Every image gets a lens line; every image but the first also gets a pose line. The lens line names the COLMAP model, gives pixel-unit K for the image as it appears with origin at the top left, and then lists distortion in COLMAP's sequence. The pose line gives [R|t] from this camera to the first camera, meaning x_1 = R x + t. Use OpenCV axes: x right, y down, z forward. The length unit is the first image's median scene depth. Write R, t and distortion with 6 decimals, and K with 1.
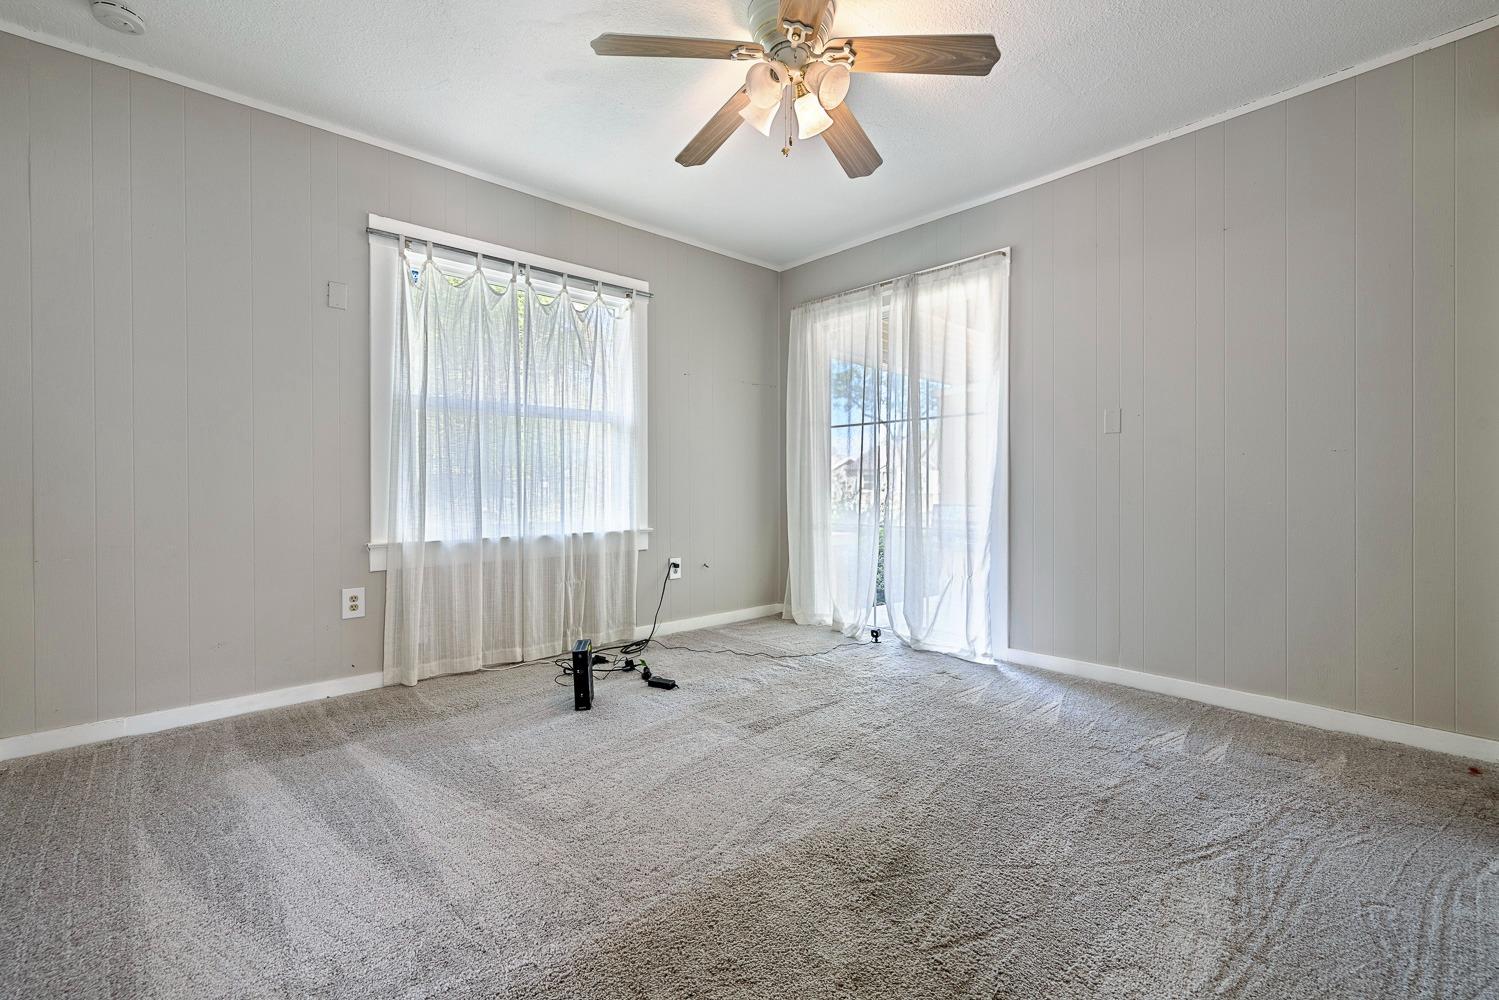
lens RADIAL K [[630.3, 0, 736.4], [0, 630.3, 488.1], [0, 0, 1]] dist [0.001113, -0.000095]
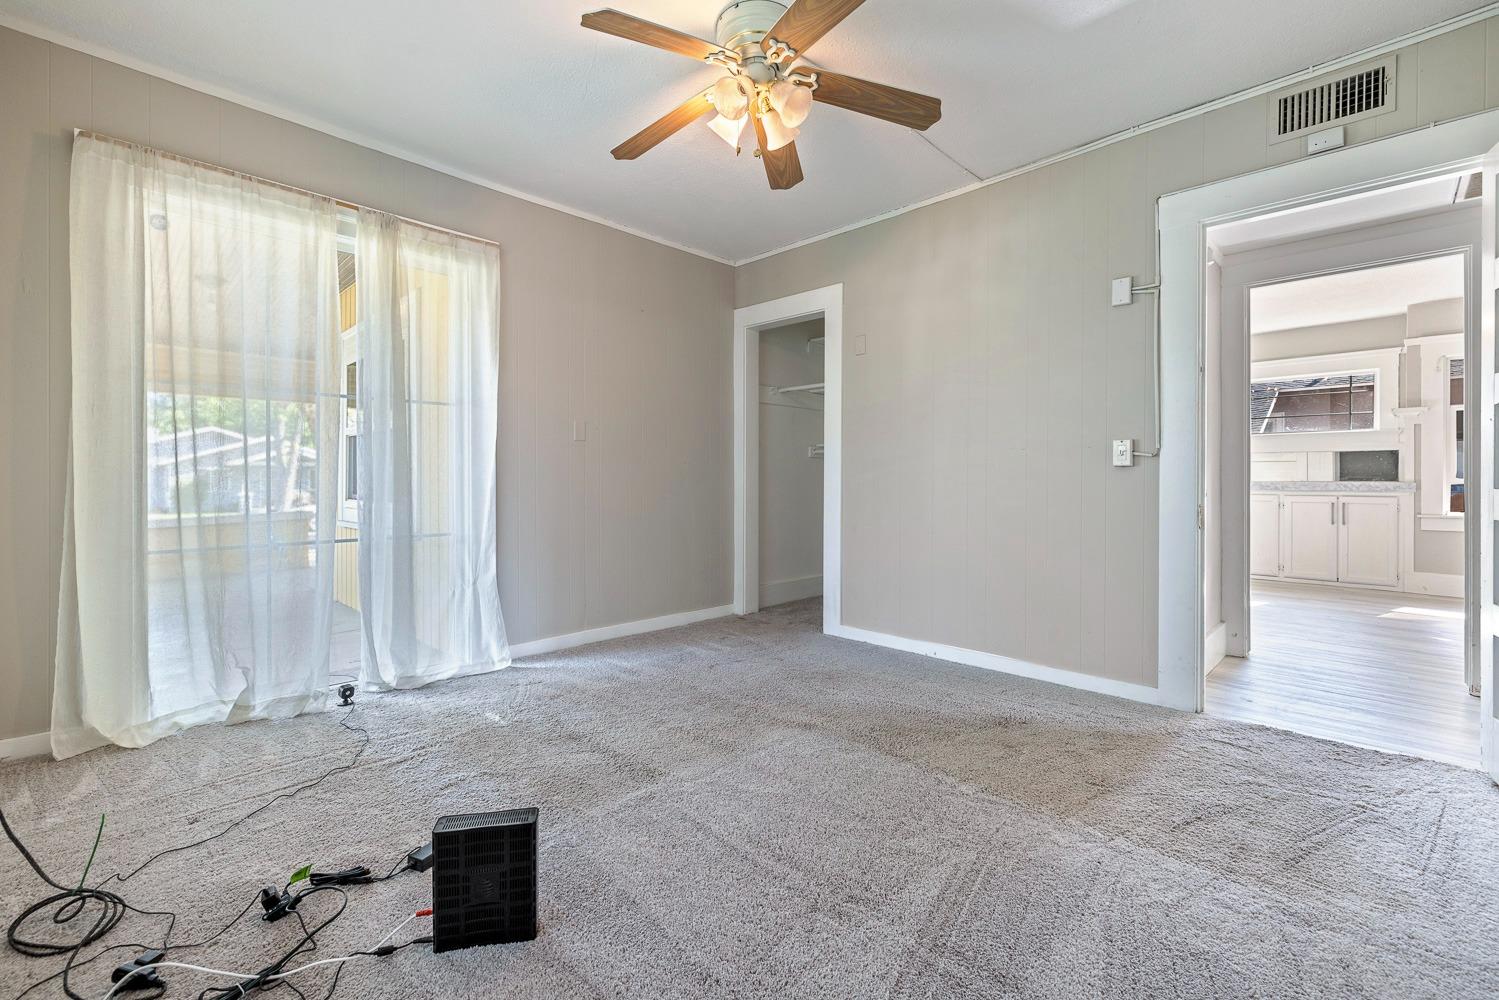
lens RADIAL K [[630.3, 0, 753.4], [0, 630.3, 487.1], [0, 0, 1]] dist [0.001113, -0.000095]
pose [[-0.034448, -0.008885, 0.999367, -0.560953], [0.006235, 0.999939, 0.009105, -0.005775], [-0.999387, 0.006544, -0.034390, 0.623780]]
